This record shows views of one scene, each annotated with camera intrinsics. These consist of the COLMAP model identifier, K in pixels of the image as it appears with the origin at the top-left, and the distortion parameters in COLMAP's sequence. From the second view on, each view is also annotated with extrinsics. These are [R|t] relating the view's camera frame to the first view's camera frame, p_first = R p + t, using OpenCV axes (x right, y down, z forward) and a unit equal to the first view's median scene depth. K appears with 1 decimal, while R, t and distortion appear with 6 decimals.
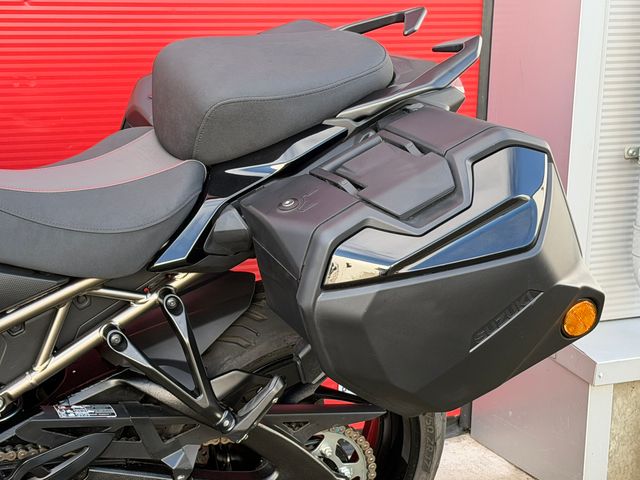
lens RADIAL K [[1426.1, 0, 323.9], [0, 1426.1, 244.8], [0, 0, 1]] dist [0.139567, 0.000000]
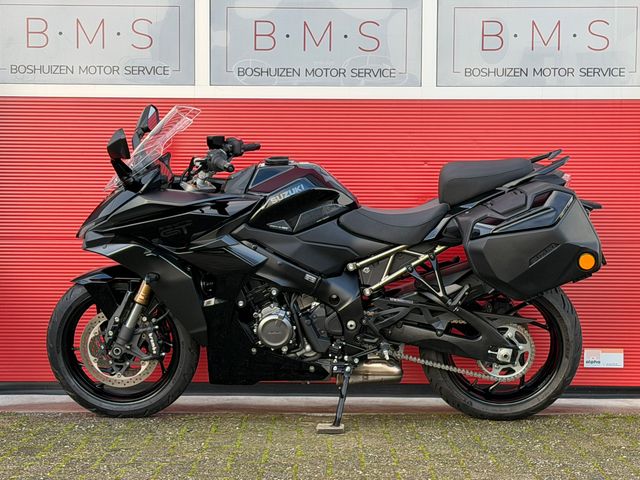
lens RADIAL K [[1426.1, 0, 317.3], [0, 1426.1, 246.7], [0, 0, 1]] dist [0.139567, 0.000000]
pose [[0.887068, -0.006871, -0.461587, 0.900927], [-0.085244, 0.980256, -0.178412, 0.501537], [0.453700, 0.197611, 0.868969, -1.342968]]
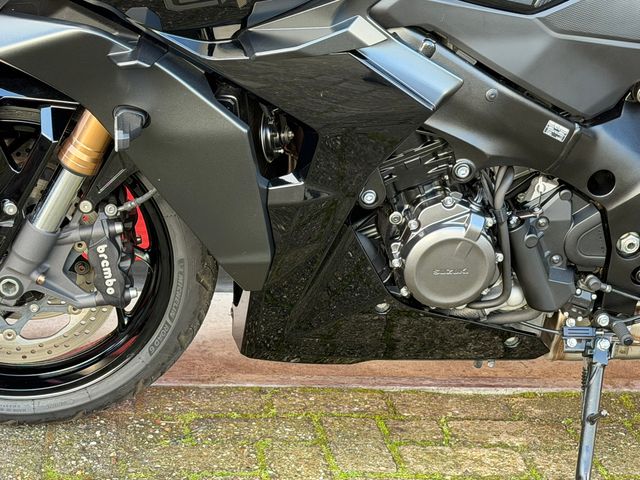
lens RADIAL K [[1426.1, 0, 320.0], [0, 1426.1, 239.7], [0, 0, 1]] dist [0.139567, 0.000000]
pose [[0.948103, 0.135122, -0.287825, -0.162983], [-0.115818, 0.989783, 0.083156, 0.110050], [0.296120, -0.045505, 0.954066, -0.059187]]
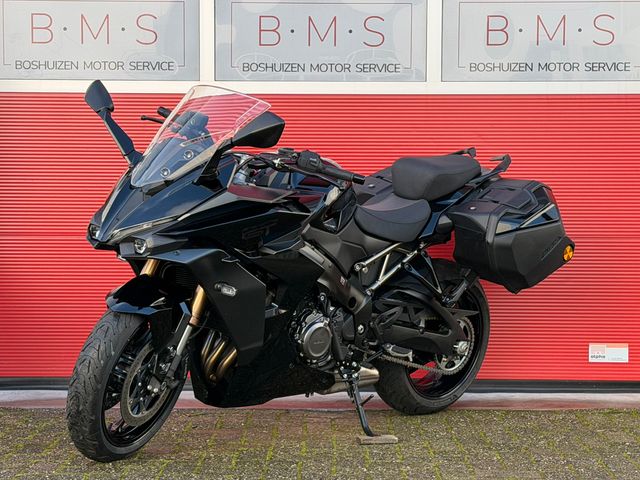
lens RADIAL K [[1426.1, 0, 325.9], [0, 1426.1, 247.3], [0, 0, 1]] dist [0.139567, 0.000000]
pose [[0.950147, -0.038811, 0.309377, -1.060509], [0.097877, 0.979195, -0.177757, 0.466044], [-0.296041, 0.199176, 0.934178, -1.332675]]
